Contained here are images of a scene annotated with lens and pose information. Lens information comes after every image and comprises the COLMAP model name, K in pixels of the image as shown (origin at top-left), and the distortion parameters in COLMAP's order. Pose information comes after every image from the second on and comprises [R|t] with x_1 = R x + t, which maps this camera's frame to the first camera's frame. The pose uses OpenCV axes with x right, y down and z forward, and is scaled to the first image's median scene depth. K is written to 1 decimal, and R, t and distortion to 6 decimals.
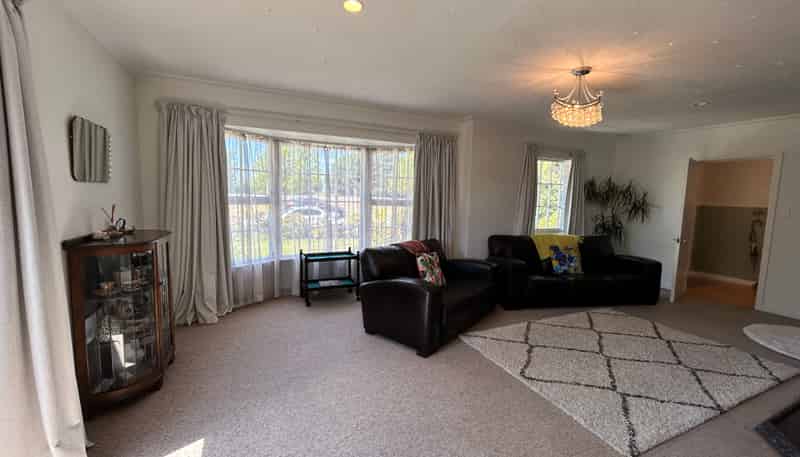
lens RADIAL K [[324.5, 0, 398.7], [0, 324.5, 228.5], [0, 0, 1]] dist [0.001622, 0.000190]
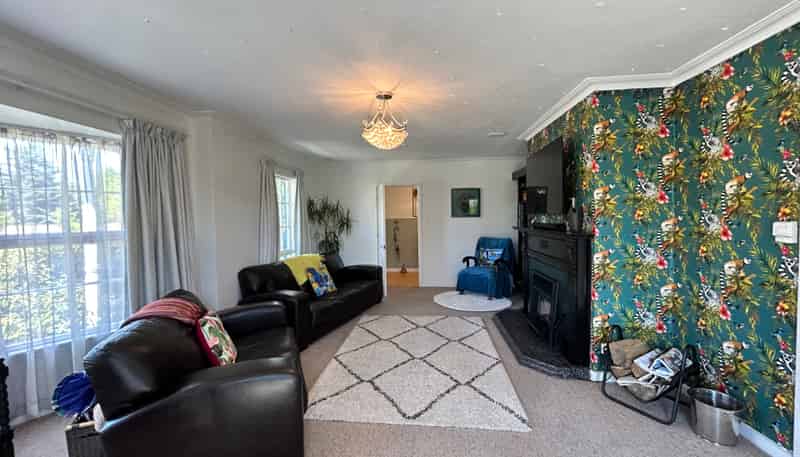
lens RADIAL K [[324.5, 0, 401.3], [0, 324.5, 228.9], [0, 0, 1]] dist [0.001622, 0.000190]
pose [[0.505460, -0.069242, 0.860067, -0.221361], [0.114275, 0.993367, 0.012815, -0.047112], [-0.855249, 0.091807, 0.510020, 0.314686]]
